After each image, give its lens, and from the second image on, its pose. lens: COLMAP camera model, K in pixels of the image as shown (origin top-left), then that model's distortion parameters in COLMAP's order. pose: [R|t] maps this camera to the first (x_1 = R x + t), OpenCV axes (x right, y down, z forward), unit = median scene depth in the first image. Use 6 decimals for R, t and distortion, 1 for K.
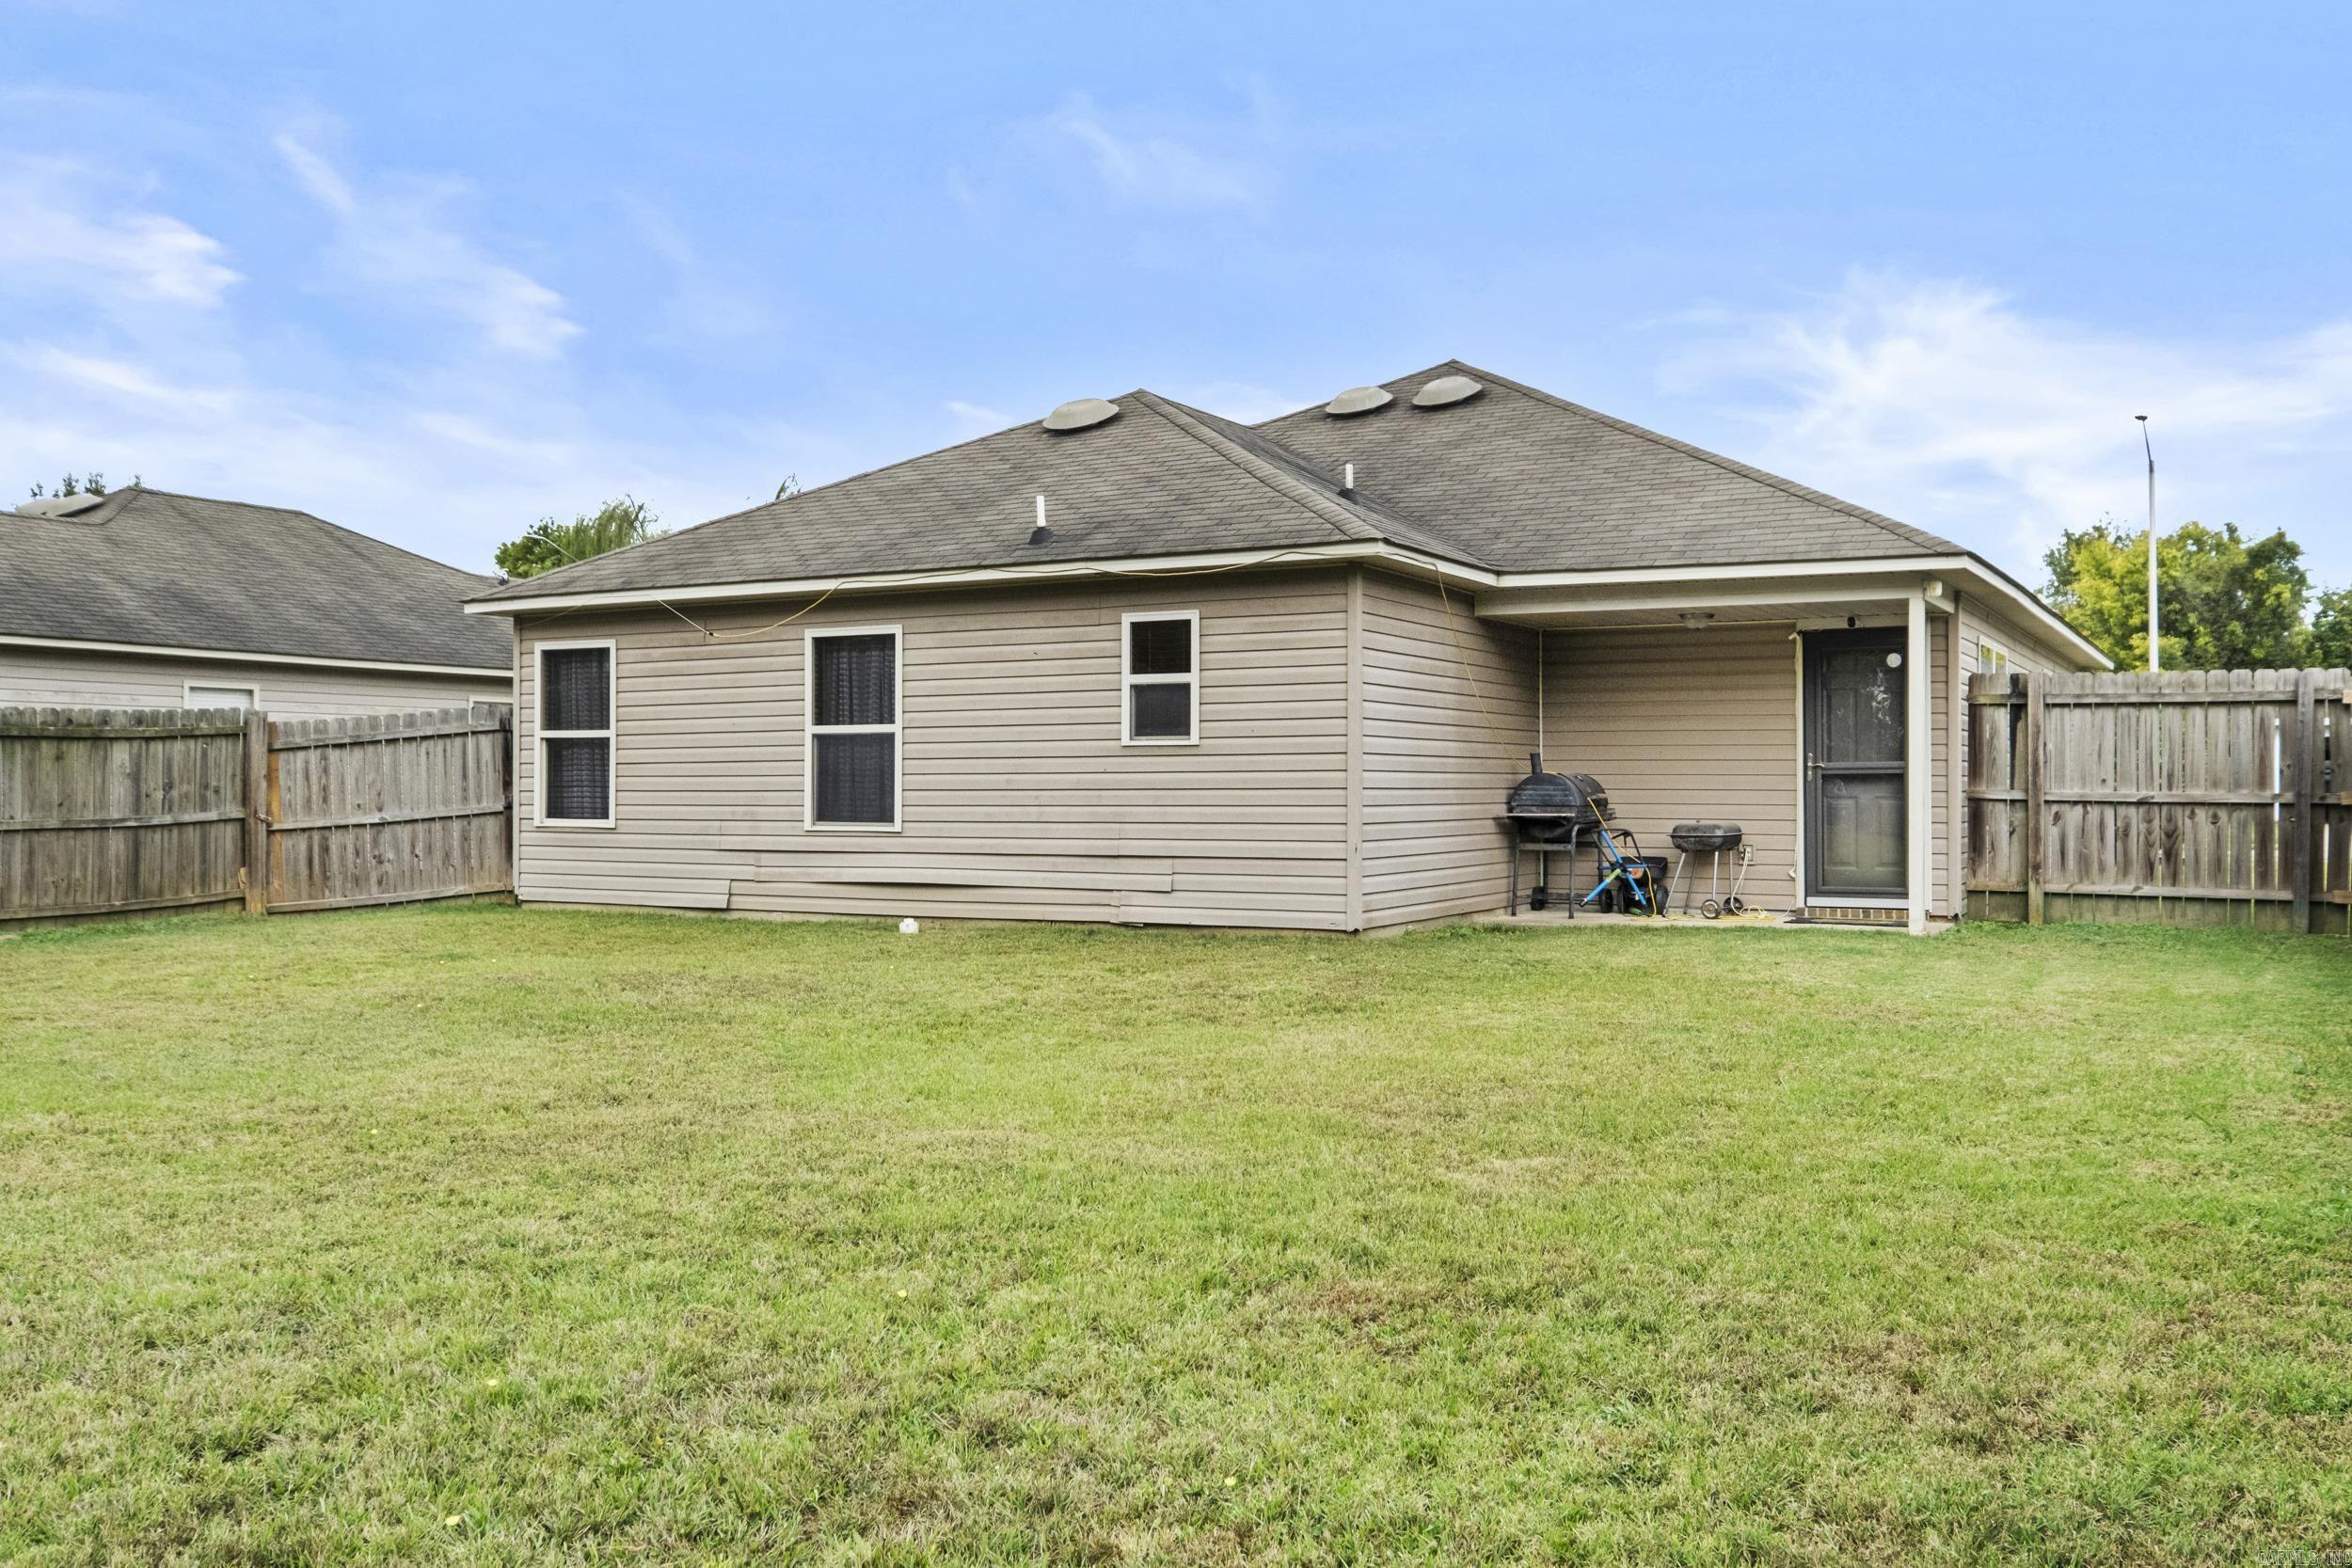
lens RADIAL K [[1987.9, 0, 1176.0], [0, 1987.9, 784.0], [0, 0, 1]] dist [-0.008982, -0.003382]
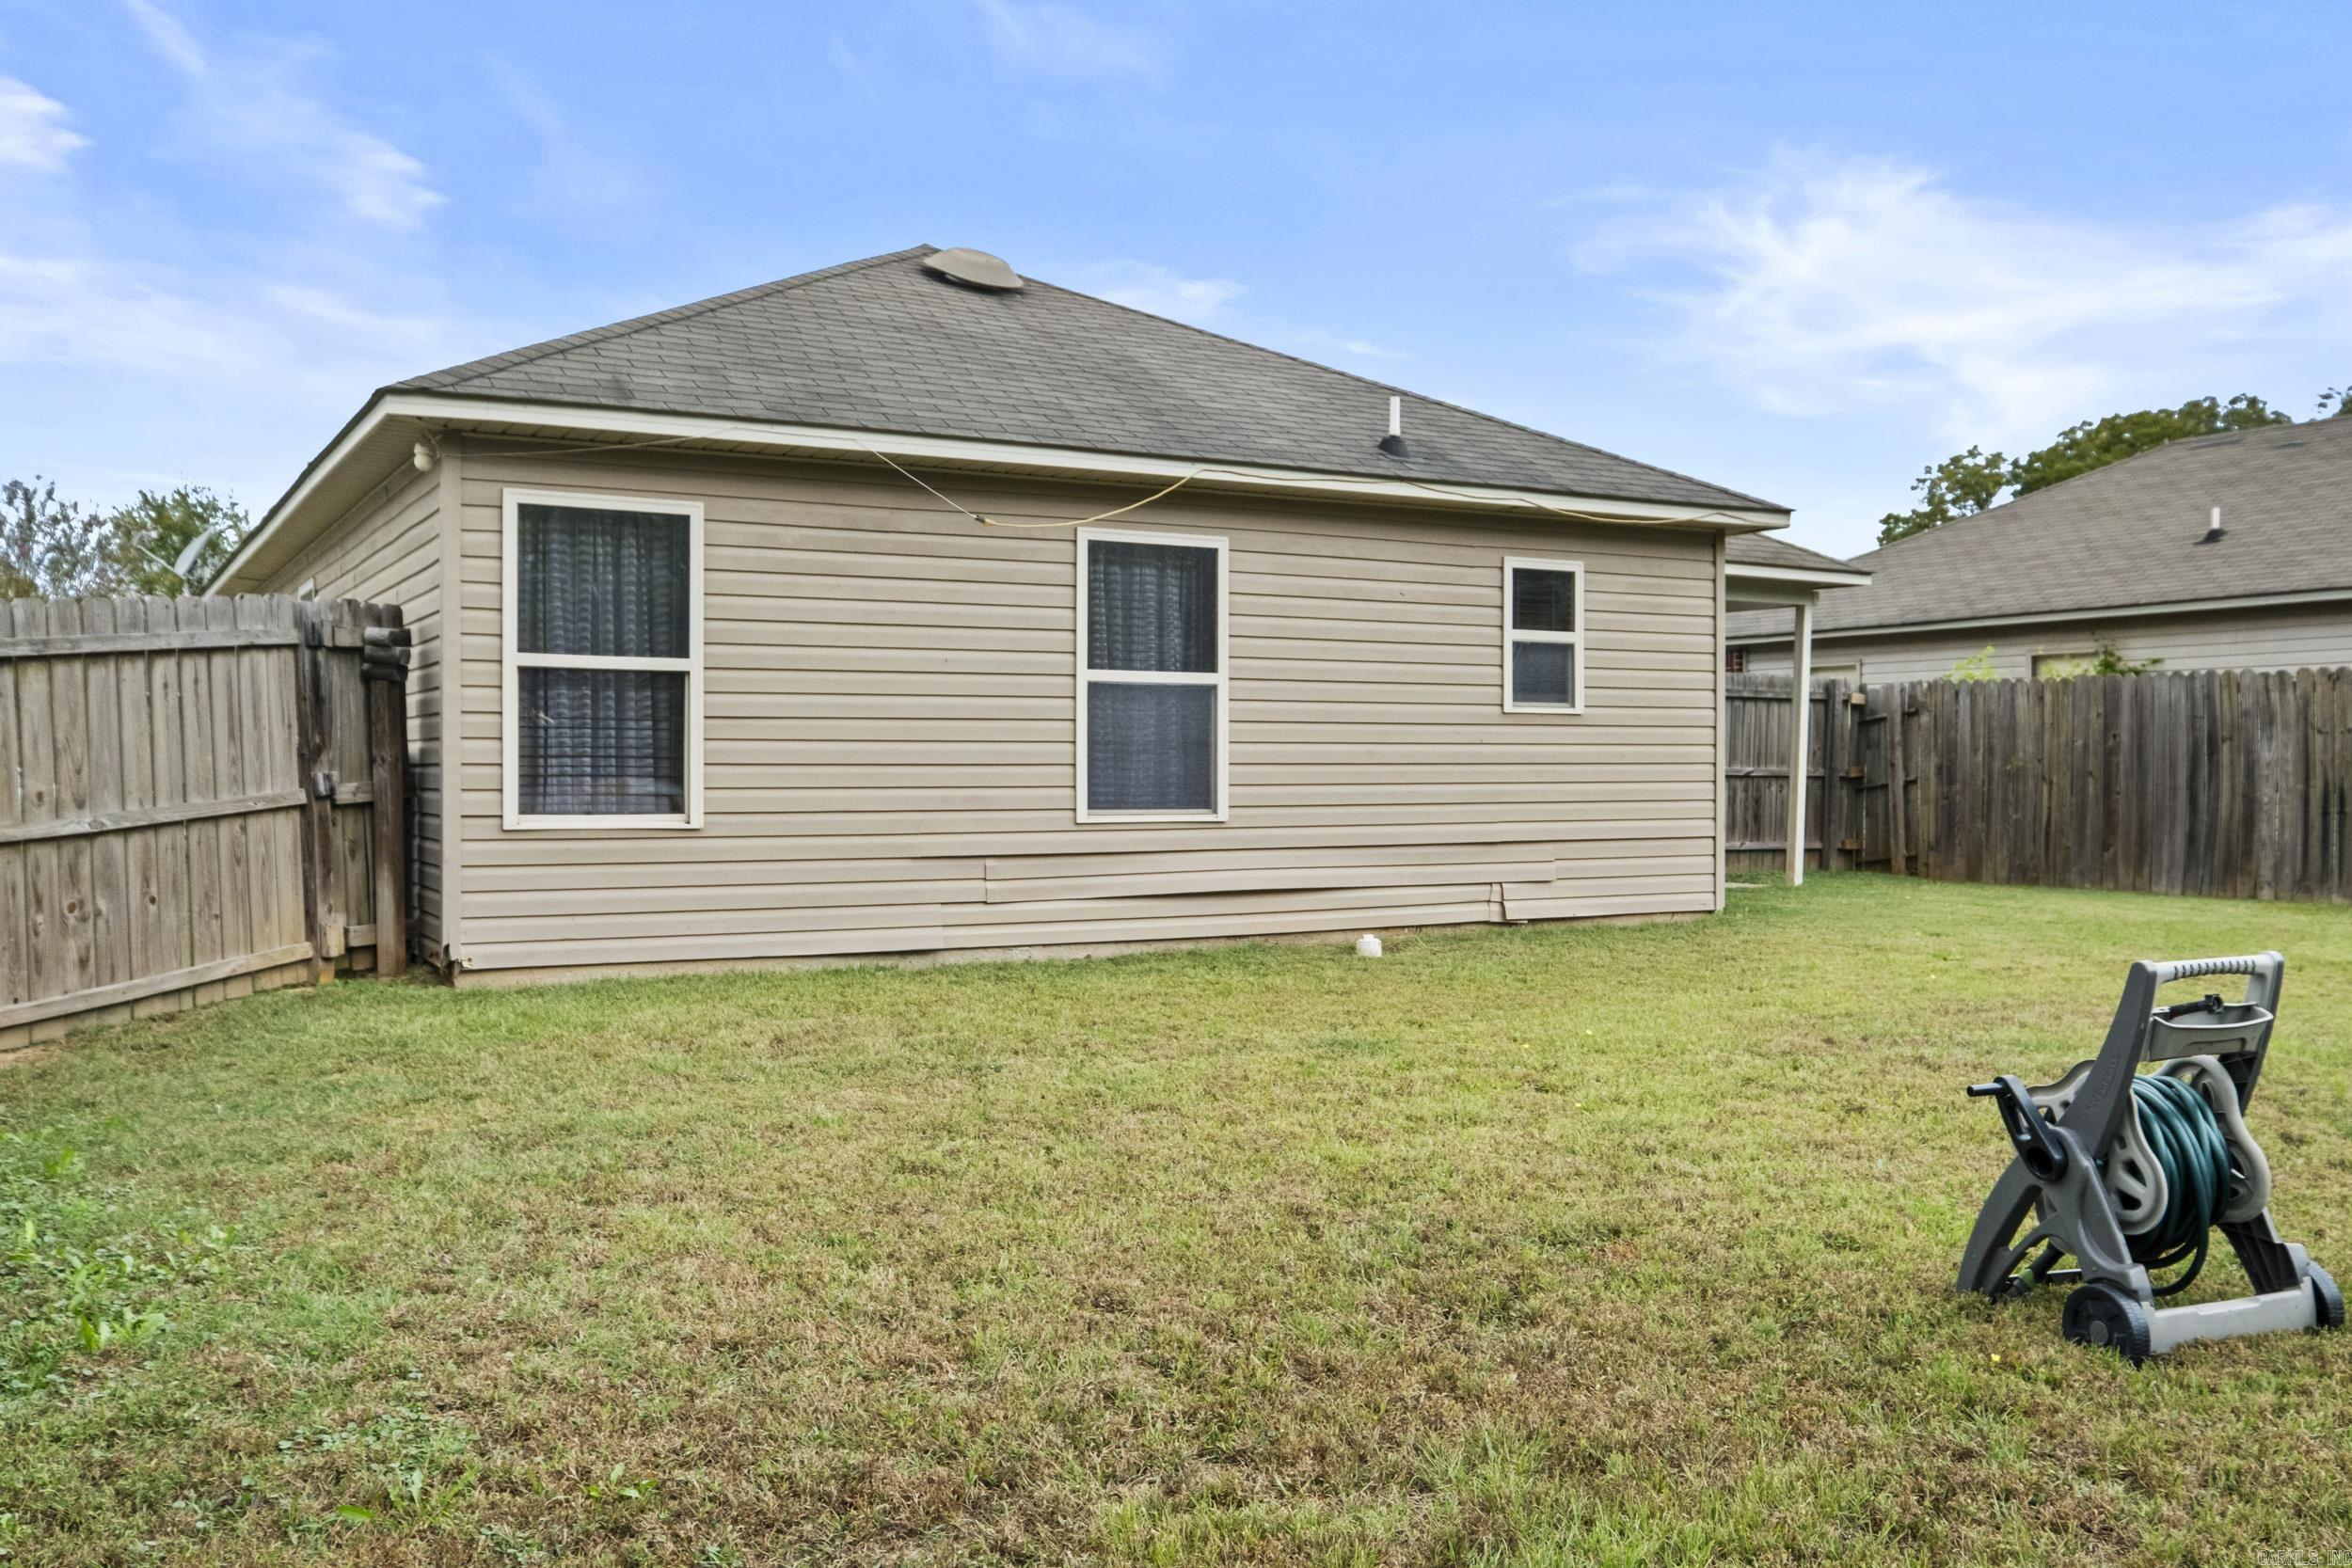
lens RADIAL K [[1987.9, 0, 1176.0], [0, 1987.9, 784.0], [0, 0, 1]] dist [-0.008982, -0.003382]
pose [[0.519940, -0.005958, 0.854182, -0.749654], [-0.002912, 0.999958, 0.008747, 0.004021], [-0.854198, -0.007035, 0.519901, 0.616680]]
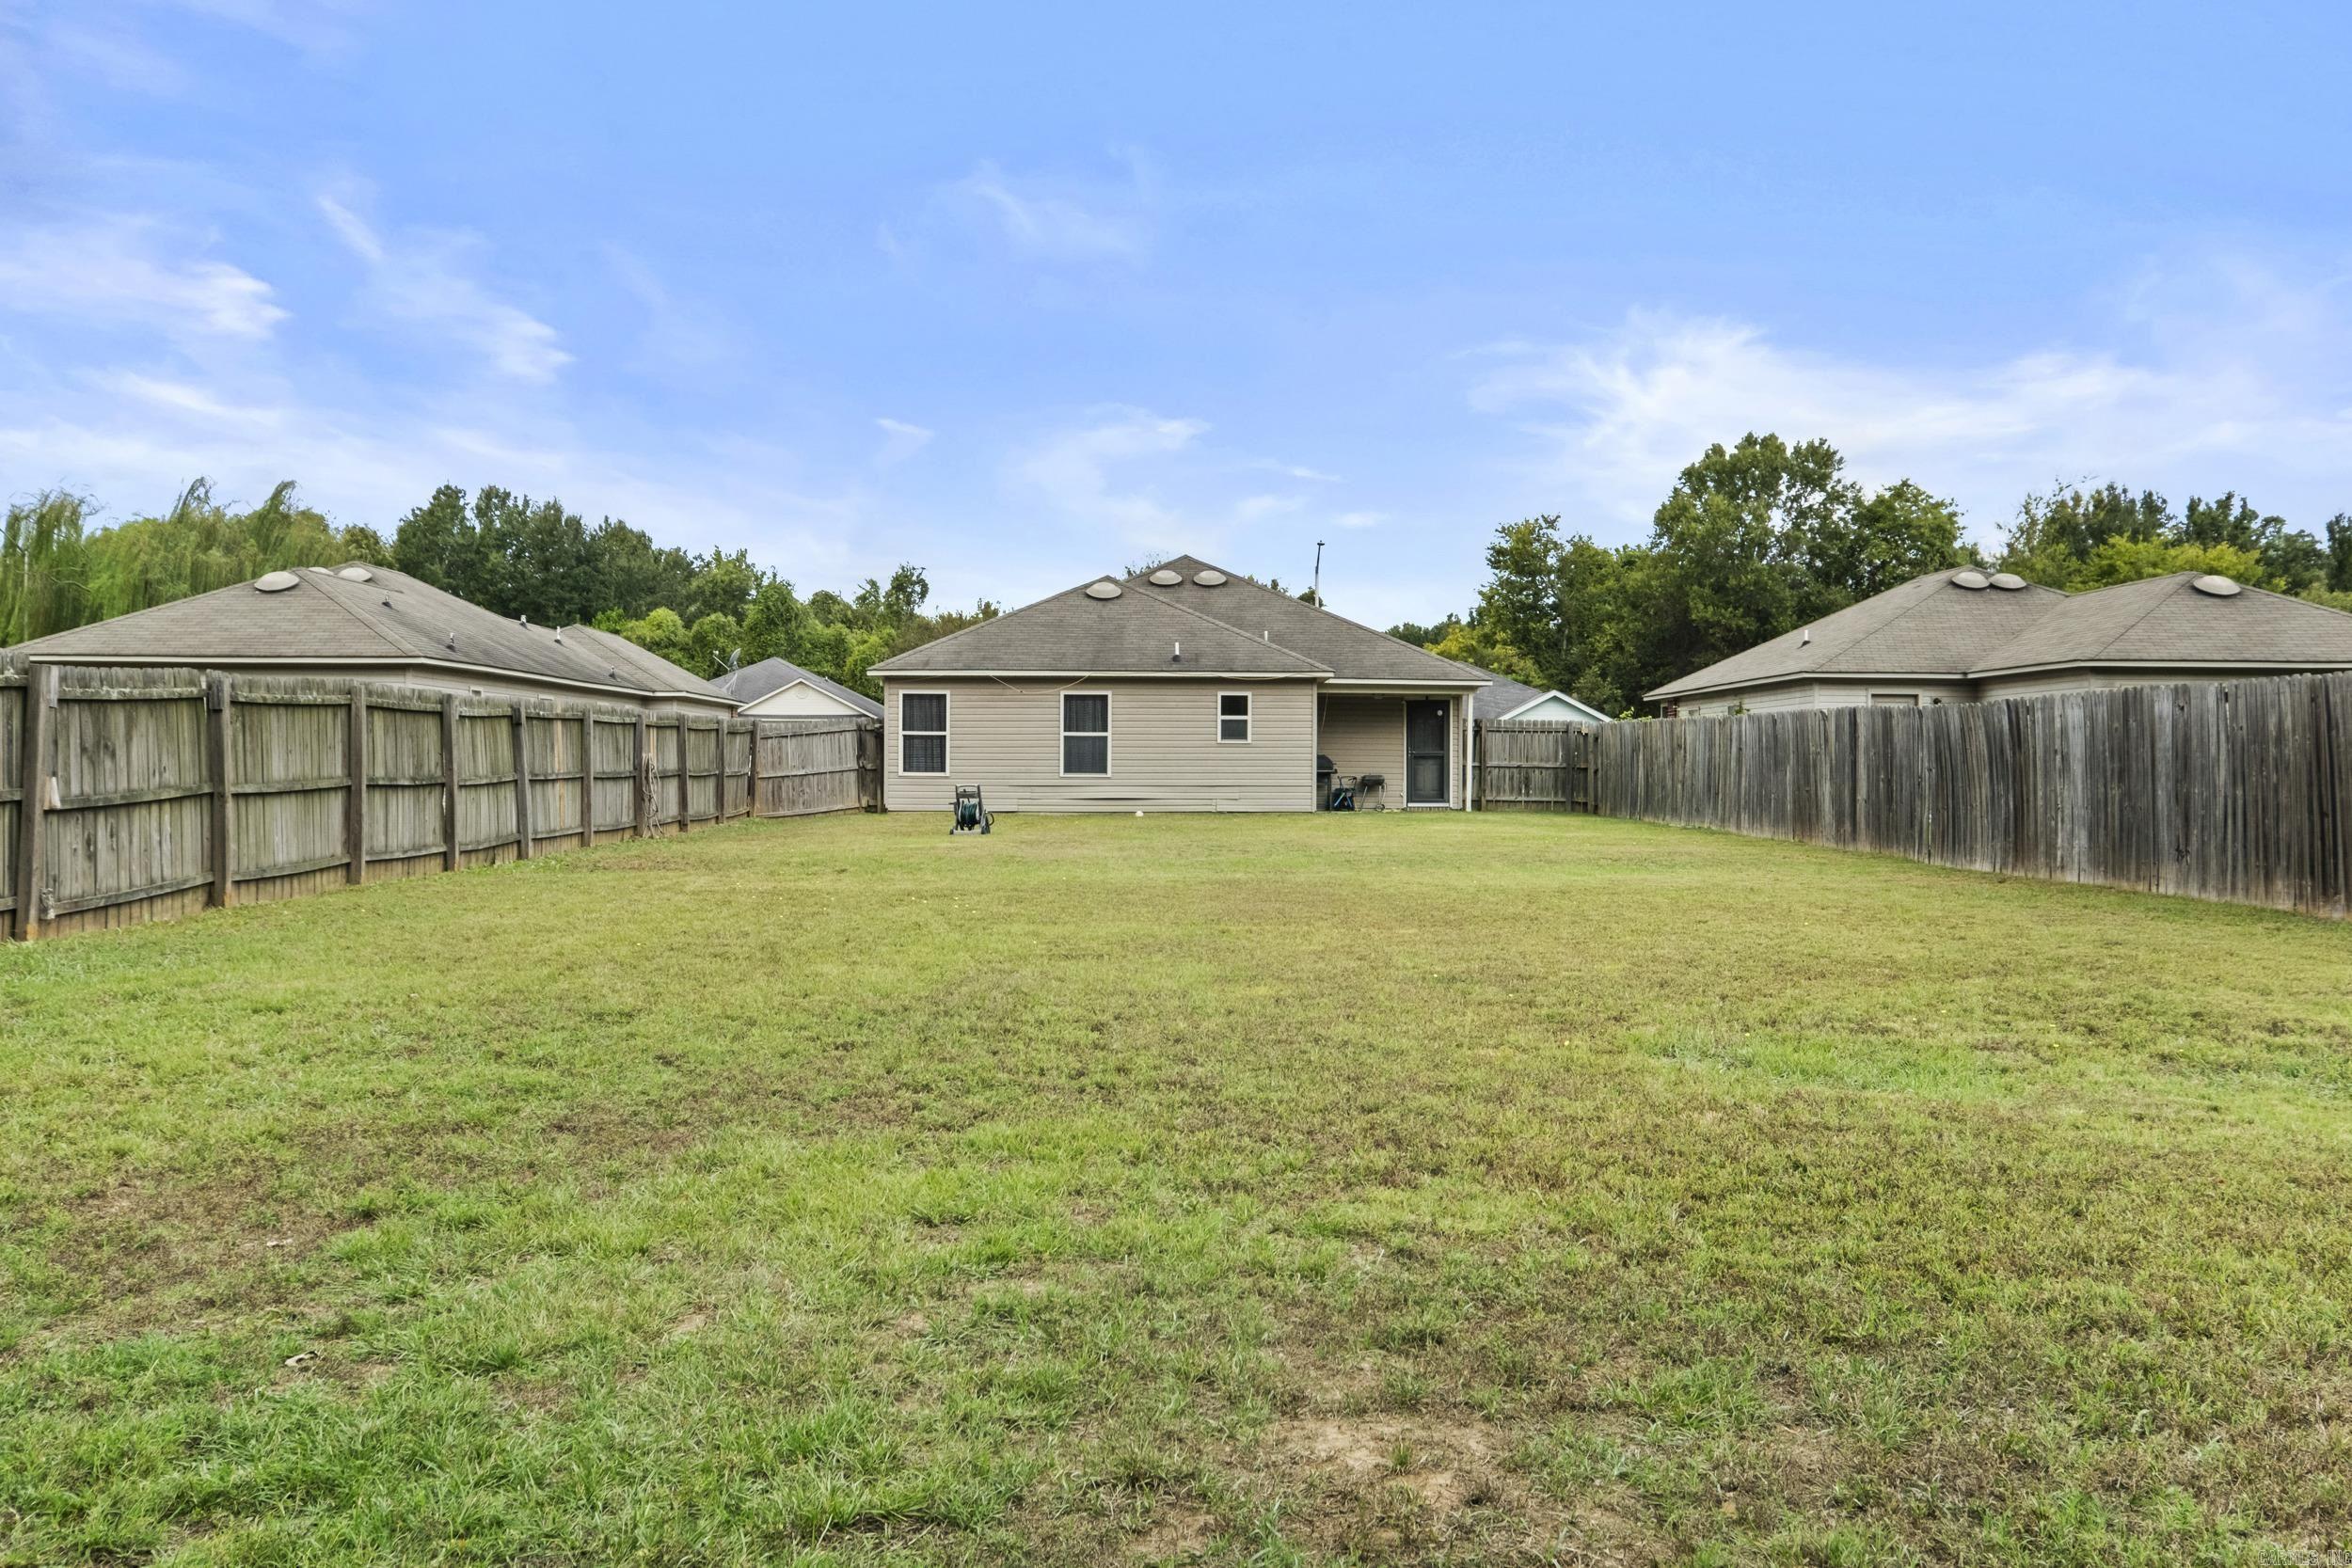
lens RADIAL K [[1987.9, 0, 1176.0], [0, 1987.9, 784.0], [0, 0, 1]] dist [-0.008982, -0.003382]
pose [[0.869124, -0.000859, 0.494593, -1.225049], [-0.005612, 0.999917, 0.011598, 0.003944], [-0.494562, -0.012856, 0.869047, -1.102261]]
